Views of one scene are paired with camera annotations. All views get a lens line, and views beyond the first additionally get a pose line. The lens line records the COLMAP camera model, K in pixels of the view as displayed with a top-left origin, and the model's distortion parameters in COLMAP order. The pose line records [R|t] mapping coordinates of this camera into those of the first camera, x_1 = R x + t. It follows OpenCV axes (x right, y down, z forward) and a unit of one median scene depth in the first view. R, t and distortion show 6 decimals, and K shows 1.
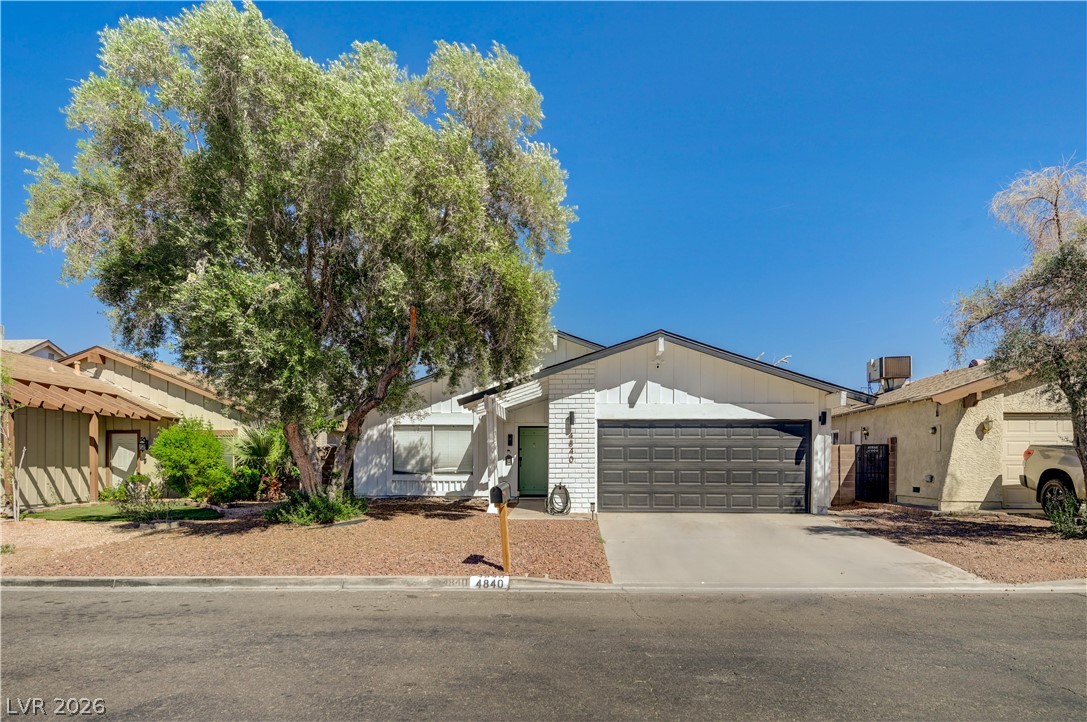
lens RADIAL K [[598.1, 0, 540.3], [0, 598.1, 414.4], [0, 0, 1]] dist [-0.001381, -0.000365]
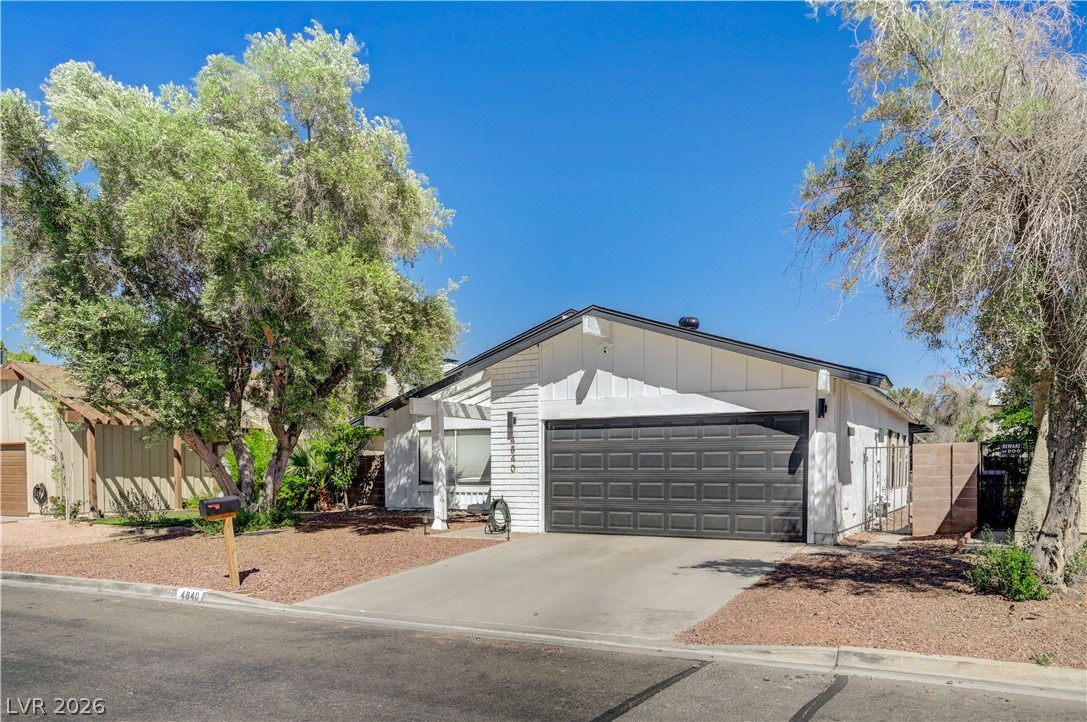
lens RADIAL K [[750.3, 0, 543.7], [0, 750.3, 420.5], [0, 0, 1]] dist [-0.002050, -0.000446]
pose [[0.903742, -0.032752, -0.426823, 0.543930], [0.040081, 0.999163, 0.008196, 0.000780], [0.426197, -0.024515, 0.904298, 0.063422]]
